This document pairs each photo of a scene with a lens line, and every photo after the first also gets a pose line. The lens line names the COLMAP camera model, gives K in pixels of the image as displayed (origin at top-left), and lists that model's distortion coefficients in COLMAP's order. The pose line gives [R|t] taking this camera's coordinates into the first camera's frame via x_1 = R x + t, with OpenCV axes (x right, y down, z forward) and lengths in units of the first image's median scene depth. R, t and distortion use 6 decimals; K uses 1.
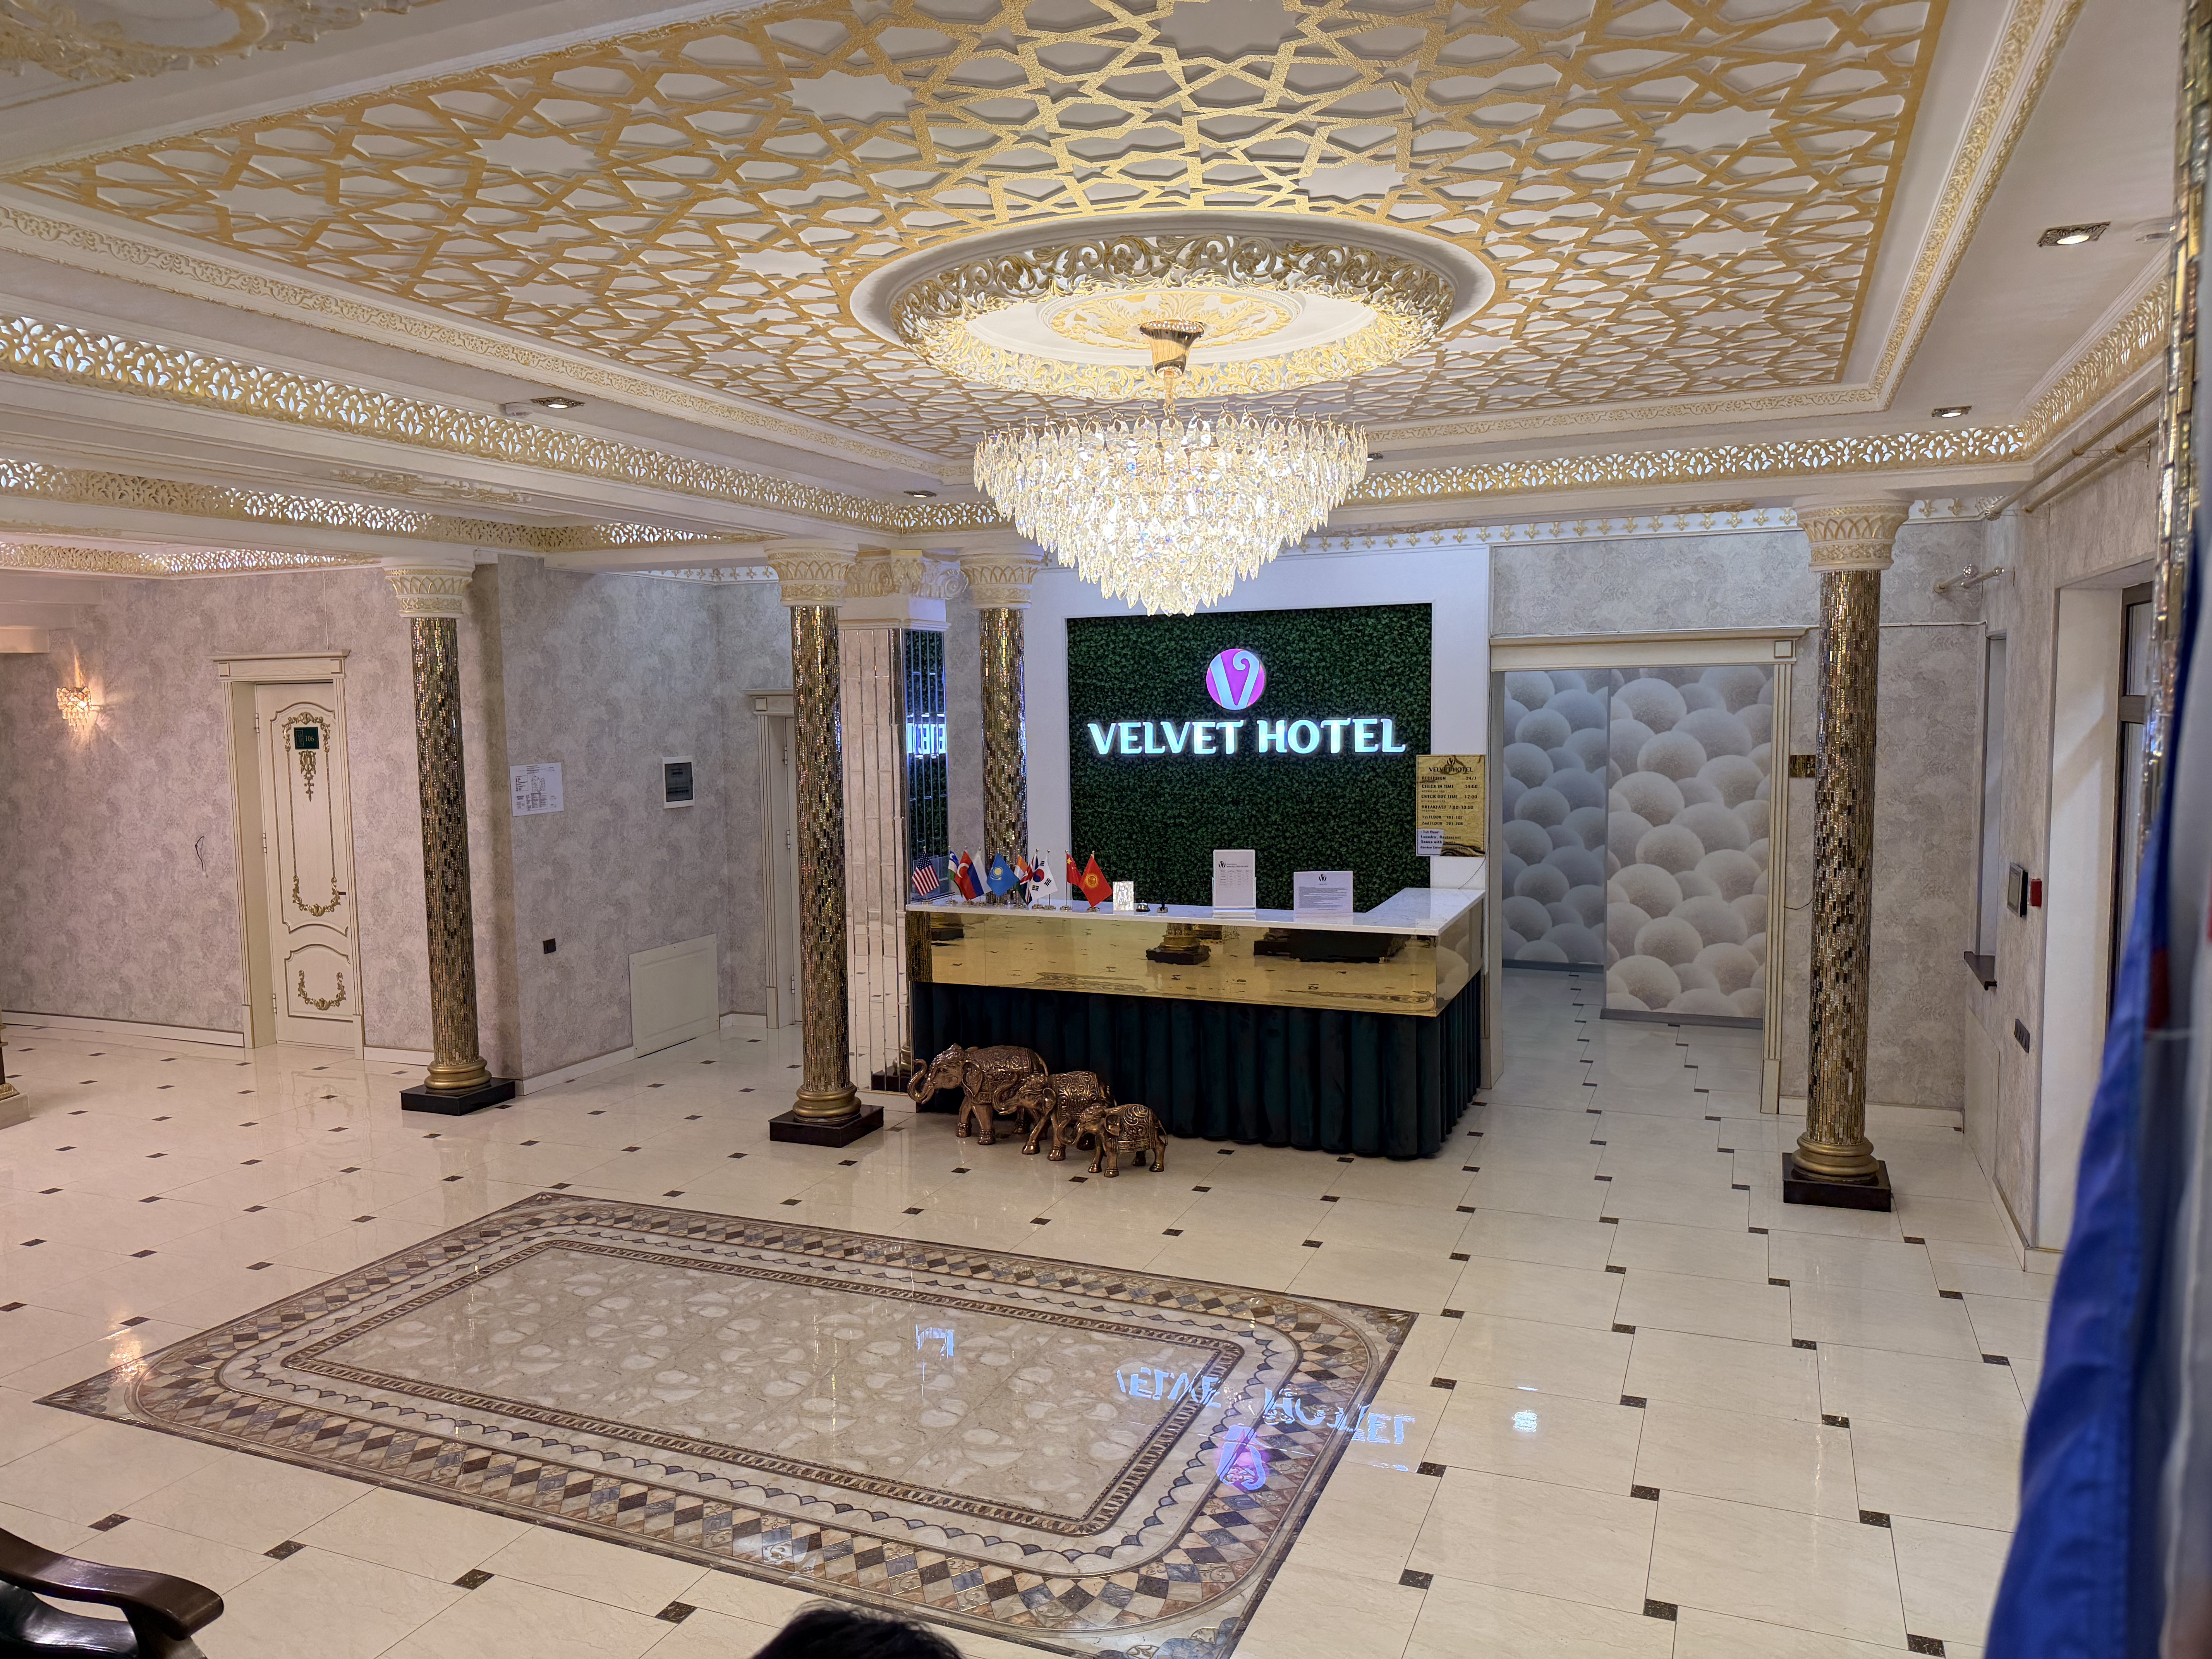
lens RADIAL K [[1565.5, 0, 1109.0], [0, 1565.5, 832.4], [0, 0, 1]] dist [0.065901, -0.076843]
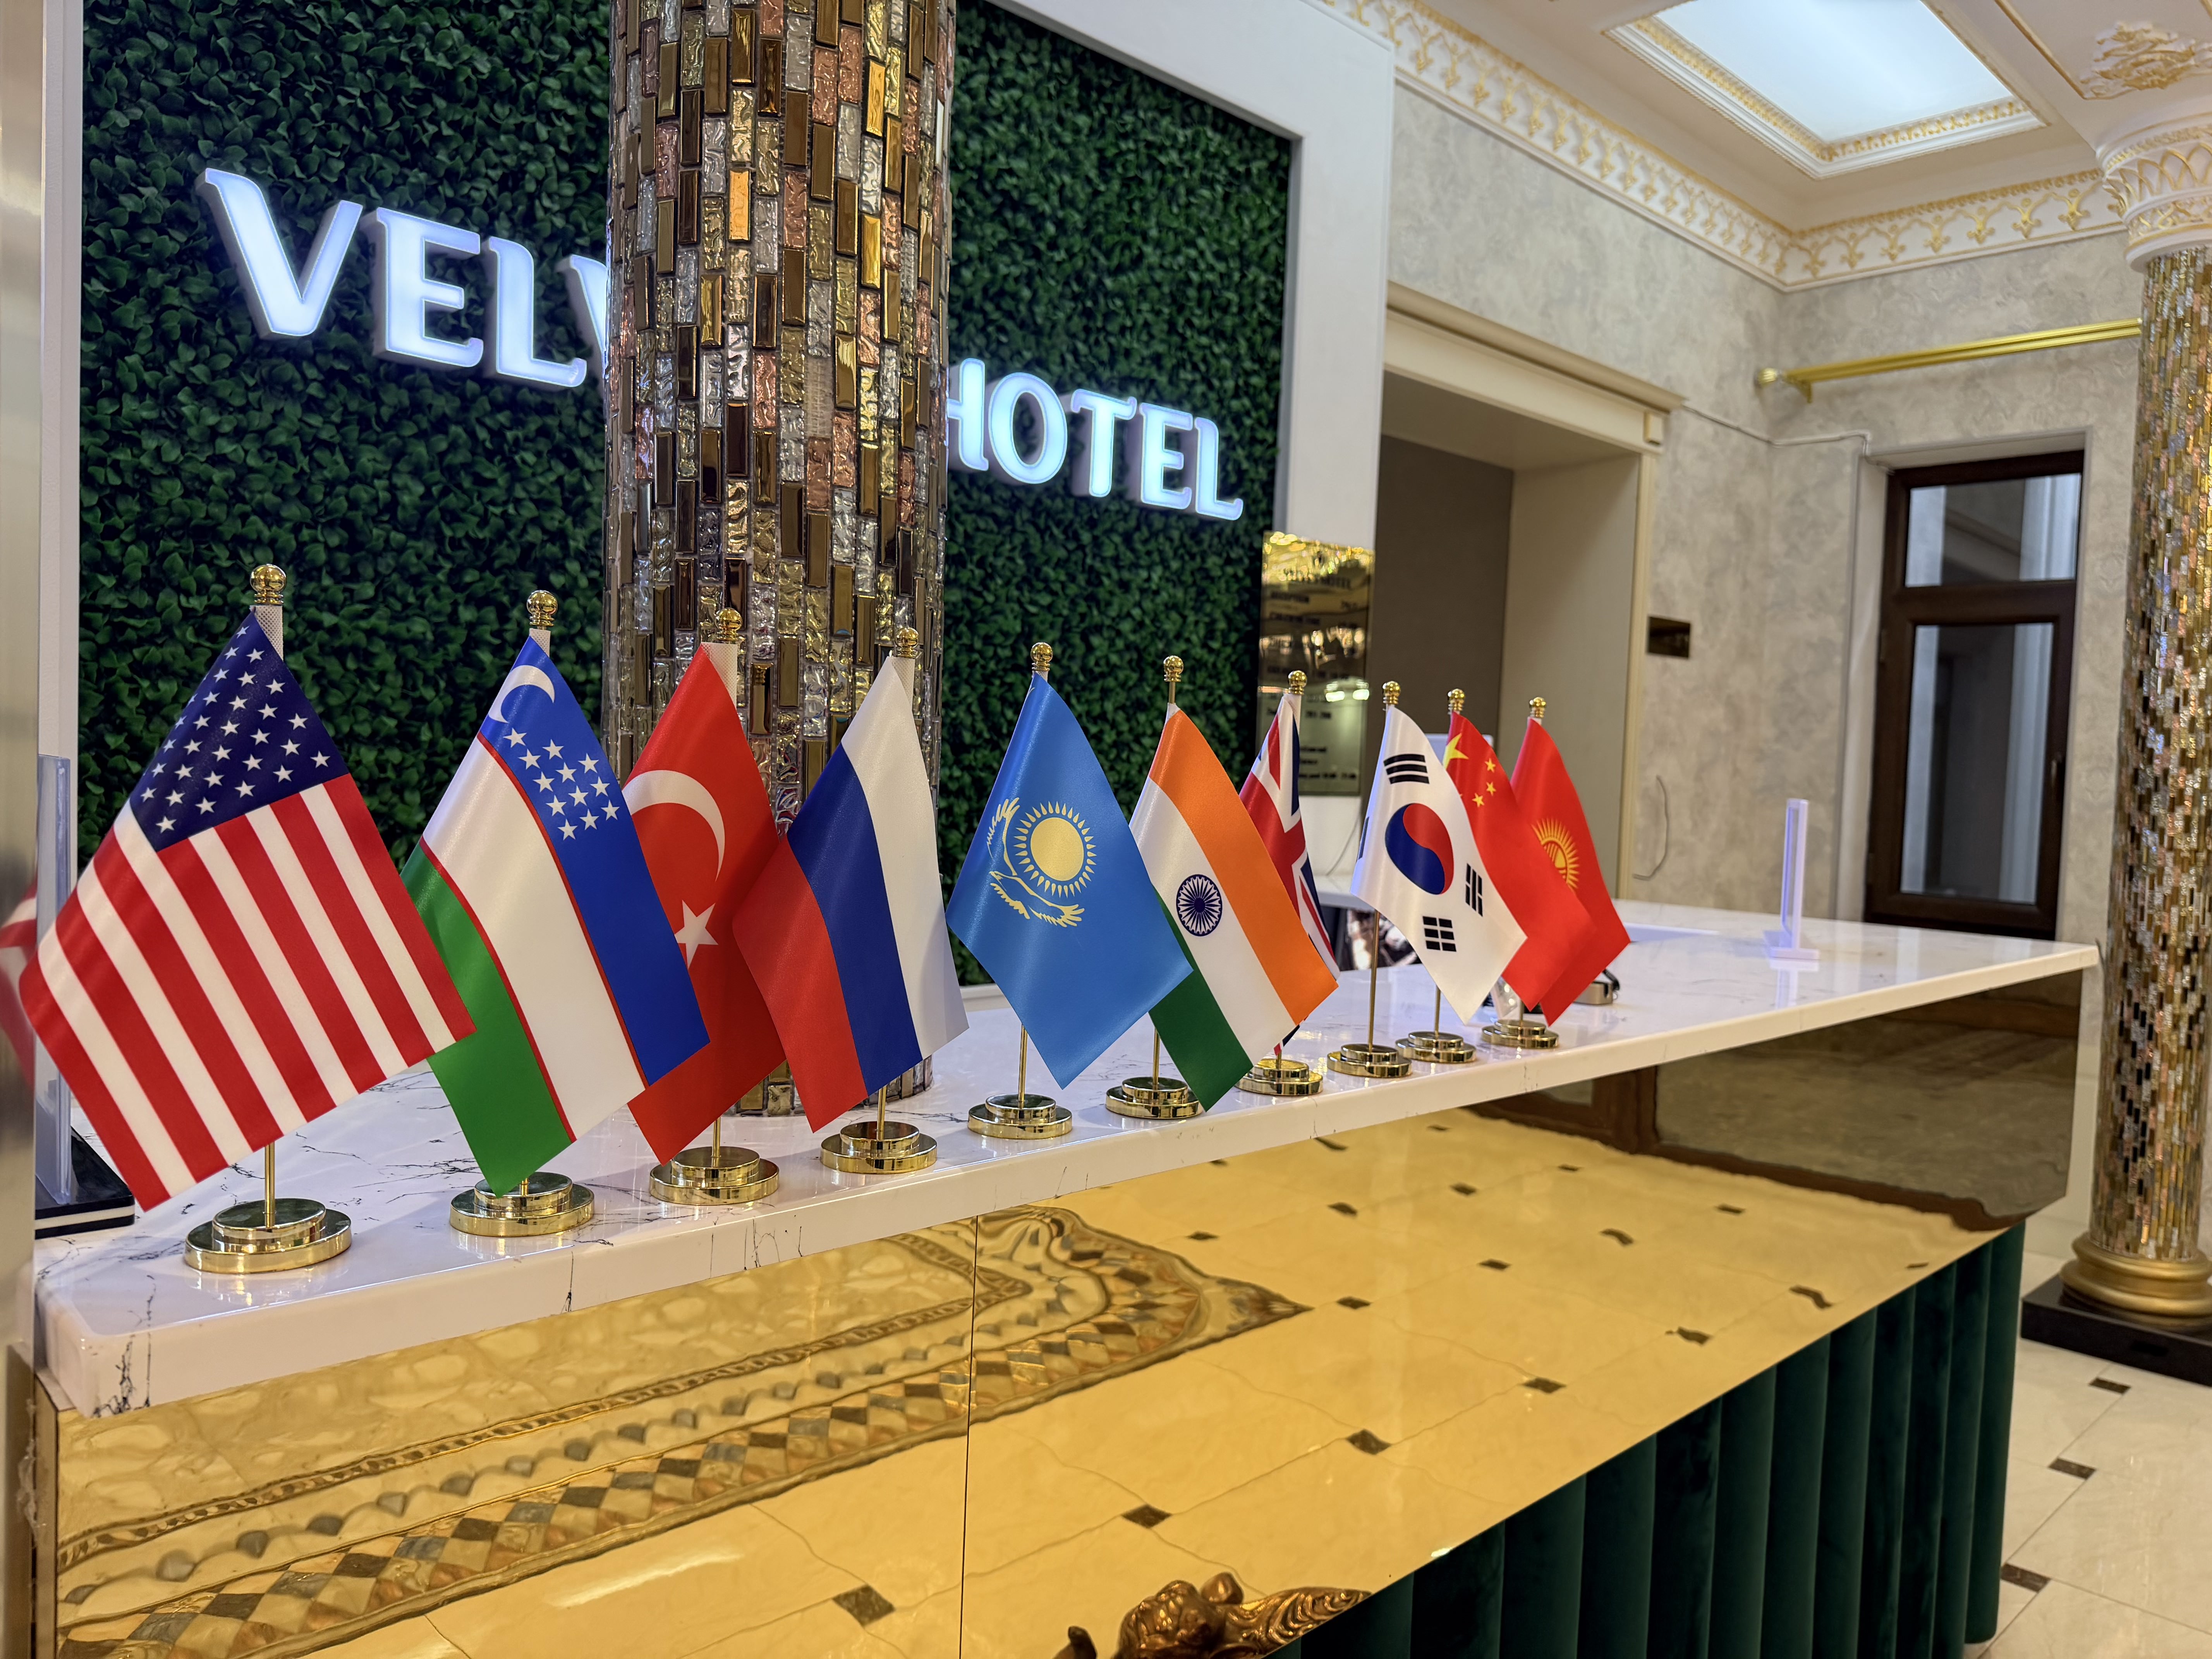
lens RADIAL K [[1565.5, 0, 1109.0], [0, 1565.5, 832.4], [0, 0, 1]] dist [0.065901, -0.076843]
pose [[0.391185, -0.010222, 0.920255, -0.175593], [0.035003, 0.999380, -0.003779, 0.024865], [-0.919646, 0.033690, 0.391301, 0.894713]]
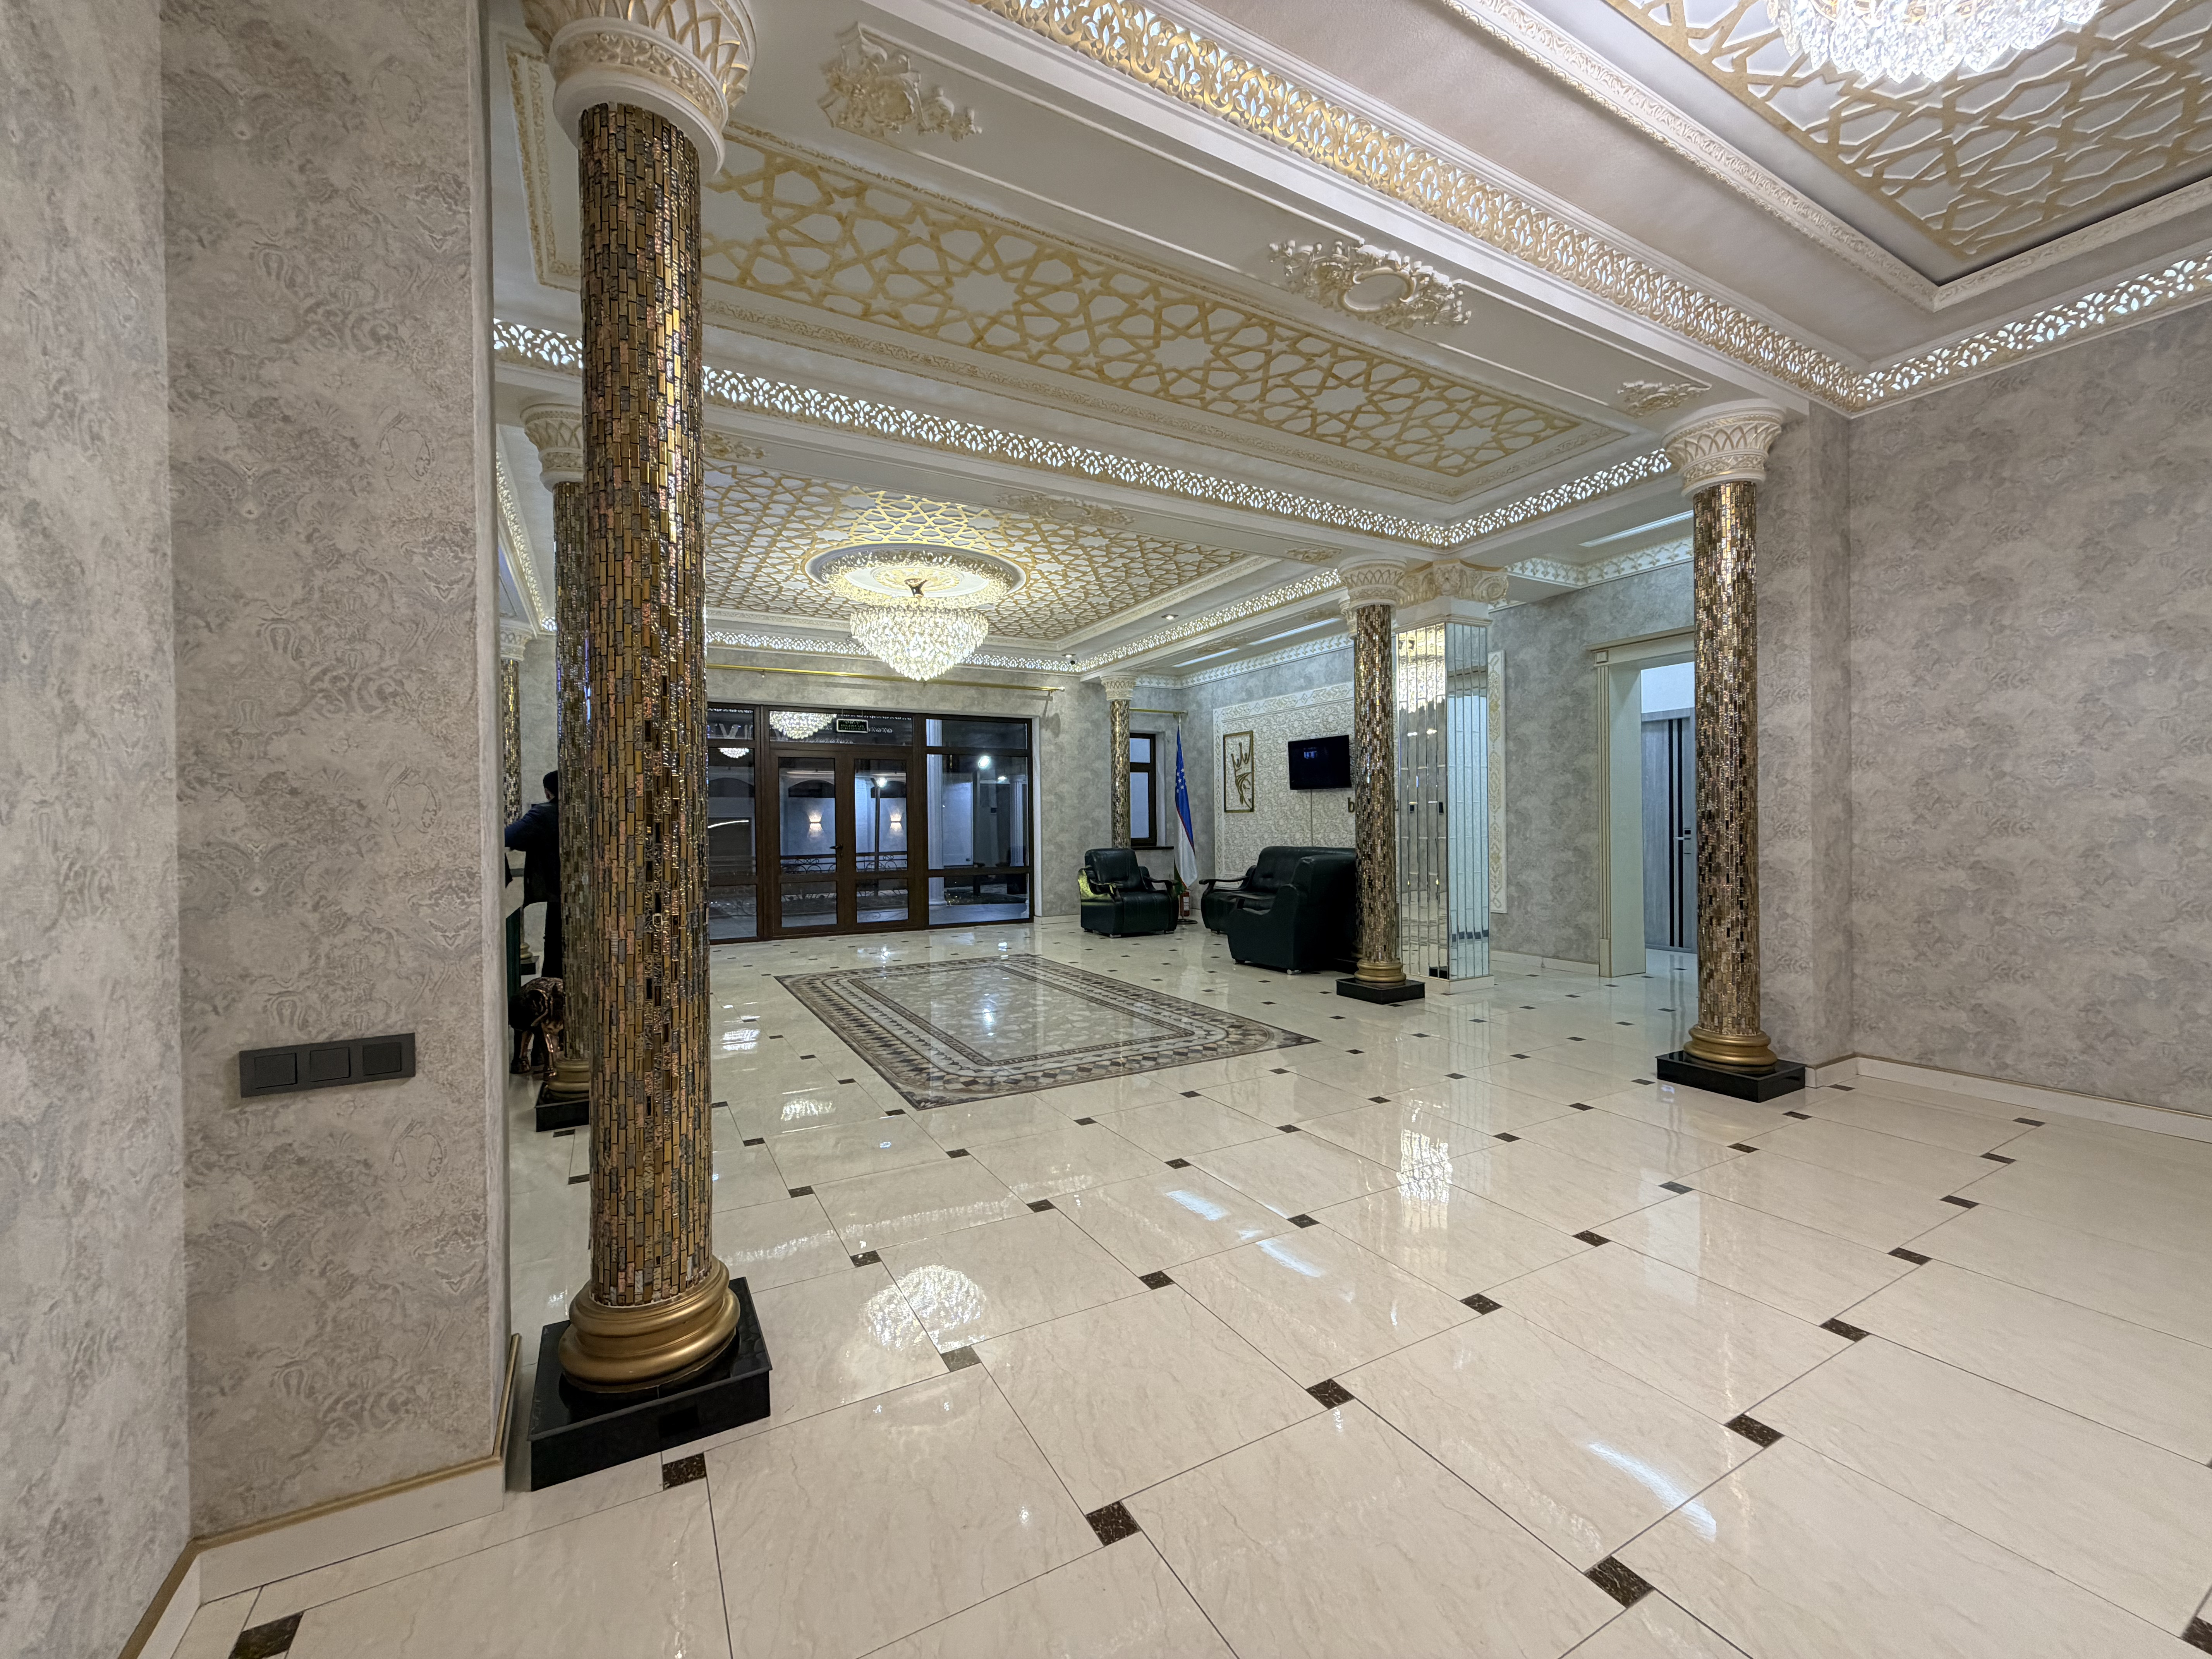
lens RADIAL K [[880.4, 0, 1099.3], [0, 880.4, 831.6], [0, 0, 1]] dist [0.000381, 0.000021]
pose [[-0.782725, 0.021199, 0.622007, -0.652136], [0.077190, 0.995010, 0.063223, 0.032156], [-0.617562, 0.097499, -0.780455, 1.120968]]
